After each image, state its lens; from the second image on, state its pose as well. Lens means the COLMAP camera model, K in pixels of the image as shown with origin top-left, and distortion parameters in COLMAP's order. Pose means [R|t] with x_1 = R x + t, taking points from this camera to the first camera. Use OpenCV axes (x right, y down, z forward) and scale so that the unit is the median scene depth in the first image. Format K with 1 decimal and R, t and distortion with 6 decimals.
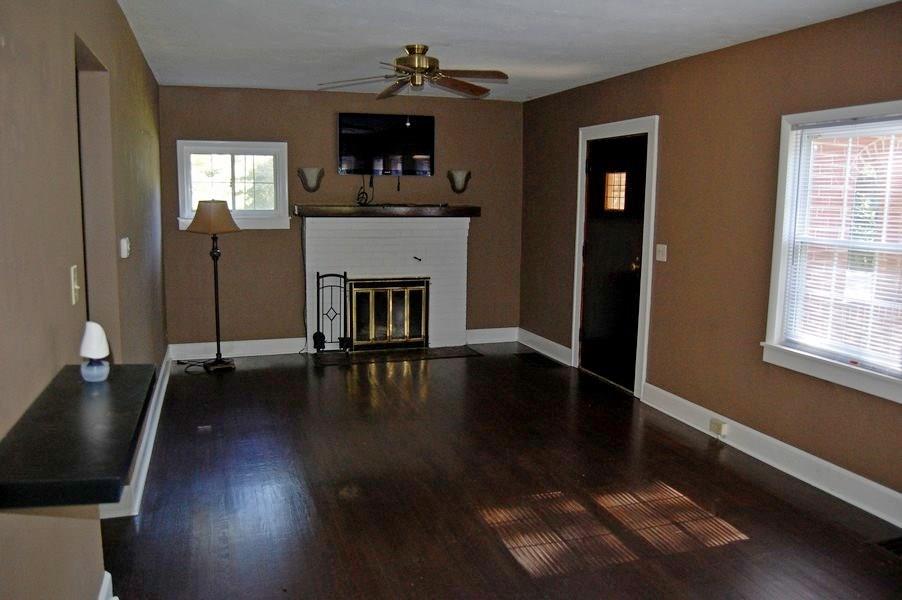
lens RADIAL K [[705.9, 0, 451.0], [0, 705.9, 300.0], [0, 0, 1]] dist [-0.068740, 0.006868]
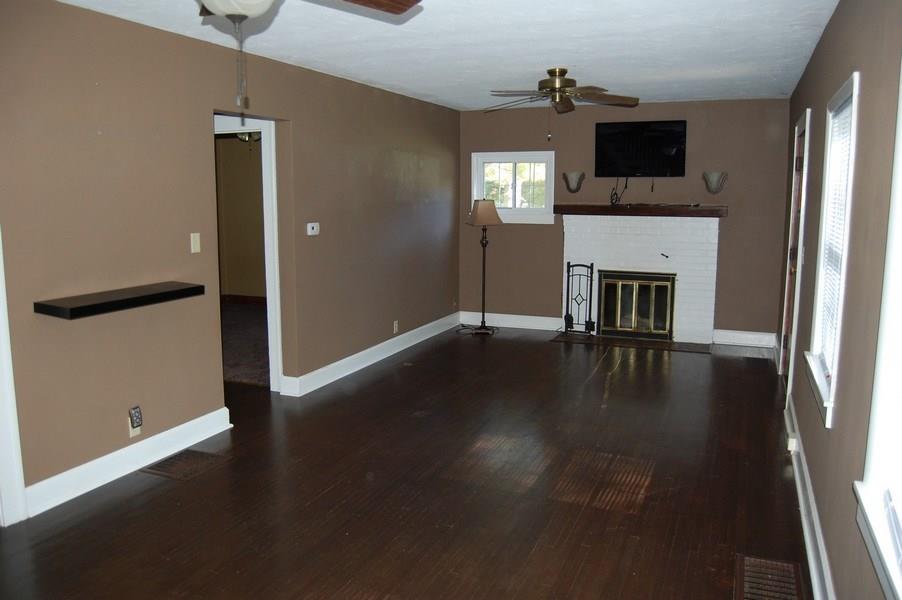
lens RADIAL K [[705.9, 0, 451.0], [0, 705.9, 300.0], [0, 0, 1]] dist [-0.068740, 0.006868]
pose [[0.755579, 0.087199, -0.649227, 0.414525], [-0.090417, 0.995497, 0.028479, 0.007209], [0.648787, 0.037183, 0.760061, -0.006548]]
